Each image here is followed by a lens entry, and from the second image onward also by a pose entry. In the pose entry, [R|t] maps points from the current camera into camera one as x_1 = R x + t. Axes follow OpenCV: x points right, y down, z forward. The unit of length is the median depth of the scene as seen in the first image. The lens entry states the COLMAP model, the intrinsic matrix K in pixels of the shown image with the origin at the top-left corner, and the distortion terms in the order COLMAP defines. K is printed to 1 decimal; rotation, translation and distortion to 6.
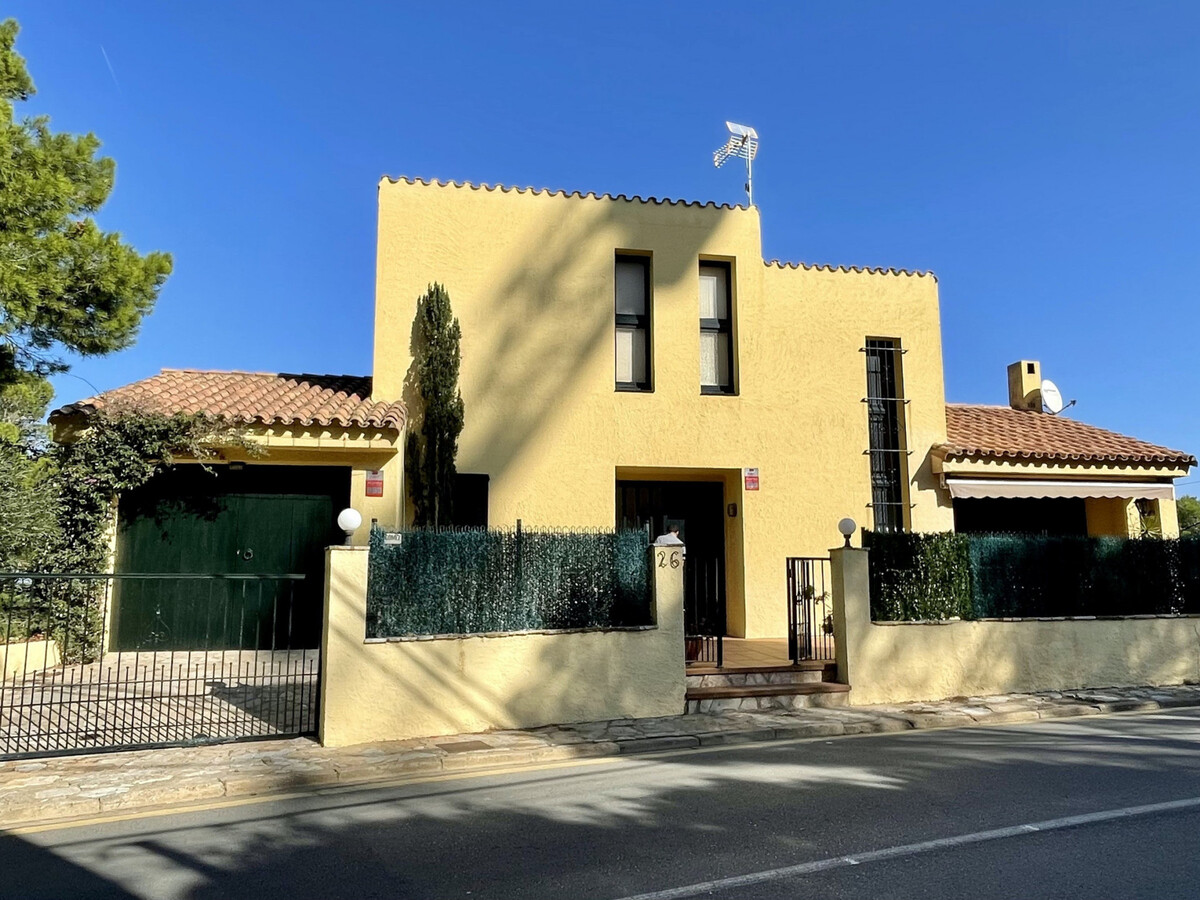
lens RADIAL K [[907.4, 0, 600.0], [0, 907.4, 450.0], [0, 0, 1]] dist [0.002414, -0.002486]
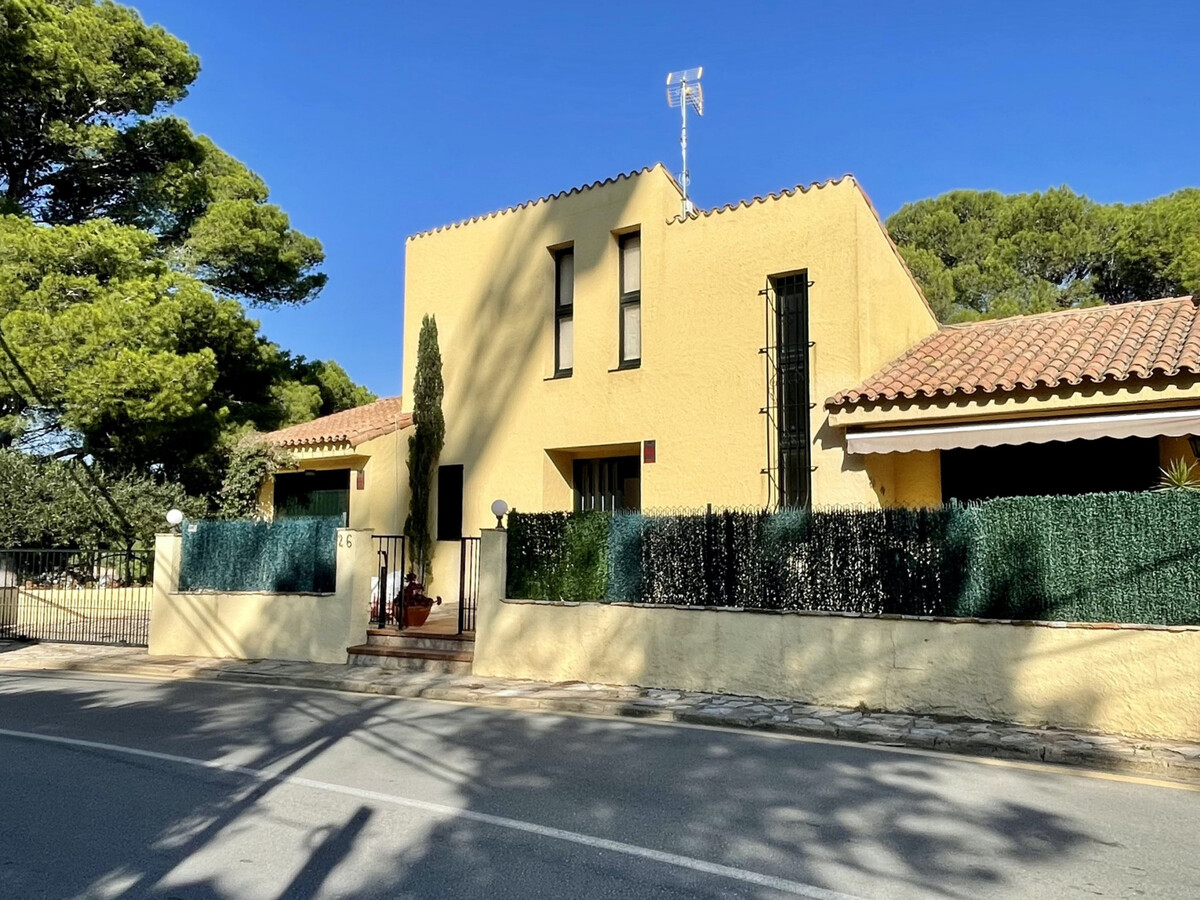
lens RADIAL K [[921.4, 0, 612.8], [0, 921.4, 457.7], [0, 0, 1]] dist [0.051898, -0.108254]
pose [[0.670390, -0.059791, -0.739596, 0.904214], [0.105657, 0.994284, 0.015389, 0.019452], [0.734448, -0.088460, 0.672875, 0.305655]]
